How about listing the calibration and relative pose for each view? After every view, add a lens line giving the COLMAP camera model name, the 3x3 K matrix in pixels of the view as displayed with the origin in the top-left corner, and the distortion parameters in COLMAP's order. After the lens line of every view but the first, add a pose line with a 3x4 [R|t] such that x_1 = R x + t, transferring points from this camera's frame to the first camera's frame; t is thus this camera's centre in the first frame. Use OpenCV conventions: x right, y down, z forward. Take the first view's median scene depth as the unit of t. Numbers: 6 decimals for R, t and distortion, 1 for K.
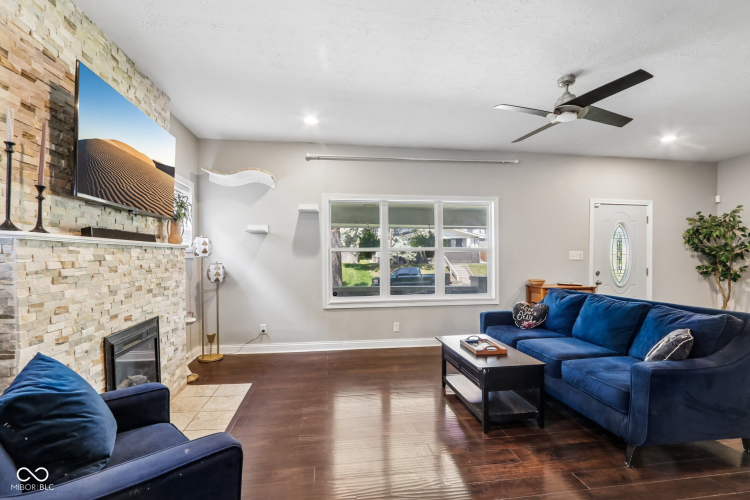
lens RADIAL K [[352.9, 0, 375.6], [0, 352.9, 253.6], [0, 0, 1]] dist [-0.017898, 0.003005]
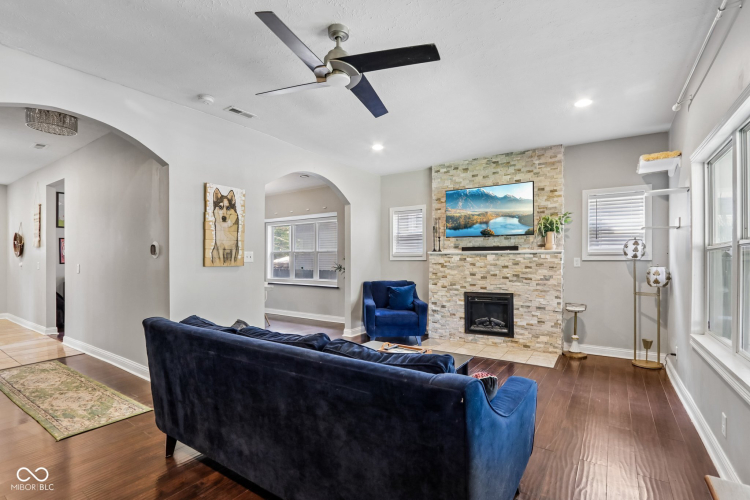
lens RADIAL K [[352.9, 0, 371.8], [0, 352.9, 254.3], [0, 0, 1]] dist [-0.017898, 0.003005]
pose [[-0.675554, -0.006522, -0.737282, 0.867827], [0.008251, 0.999831, -0.016405, 0.006723], [0.737264, -0.017165, -0.675386, 1.271386]]
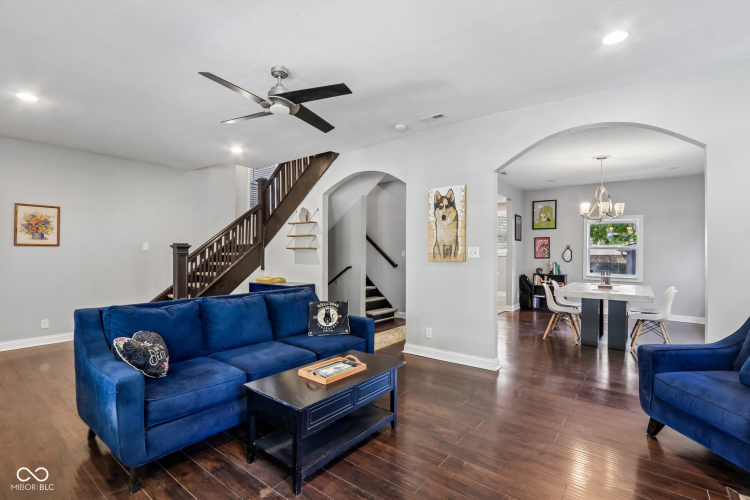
lens RADIAL K [[352.9, 0, 365.6], [0, 352.9, 251.3], [0, 0, 1]] dist [-0.017898, 0.003005]
pose [[-0.690152, 0.003061, 0.723658, -0.249205], [-0.009911, 0.999857, -0.013681, 0.007224], [-0.723596, -0.016614, -0.690023, 1.207100]]
